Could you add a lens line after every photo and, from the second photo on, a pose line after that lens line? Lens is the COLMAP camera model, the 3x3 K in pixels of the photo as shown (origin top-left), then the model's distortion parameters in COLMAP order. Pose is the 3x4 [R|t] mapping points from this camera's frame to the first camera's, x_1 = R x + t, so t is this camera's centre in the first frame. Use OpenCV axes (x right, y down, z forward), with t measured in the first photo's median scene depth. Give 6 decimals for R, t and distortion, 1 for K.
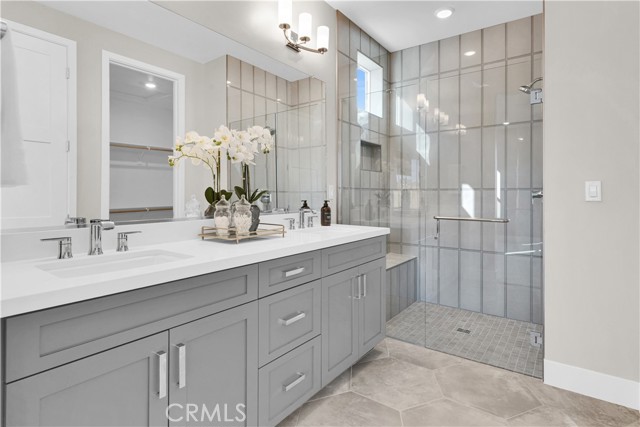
lens RADIAL K [[339.0, 0, 320.6], [0, 339.0, 189.2], [0, 0, 1]] dist [0.010405, 0.000291]
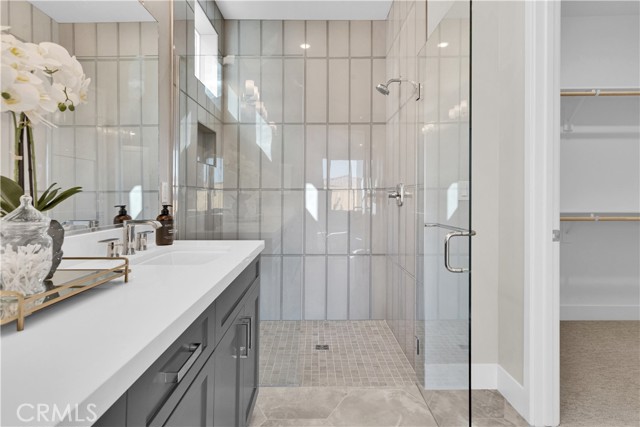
lens RADIAL K [[339.0, 0, 320.6], [0, 339.0, 189.2], [0, 0, 1]] dist [0.010405, 0.000291]
pose [[0.804499, 0.004786, 0.593935, -0.112197], [-0.001712, 0.999982, -0.005739, 0.006177], [-0.593952, 0.003600, 0.804492, 0.279133]]
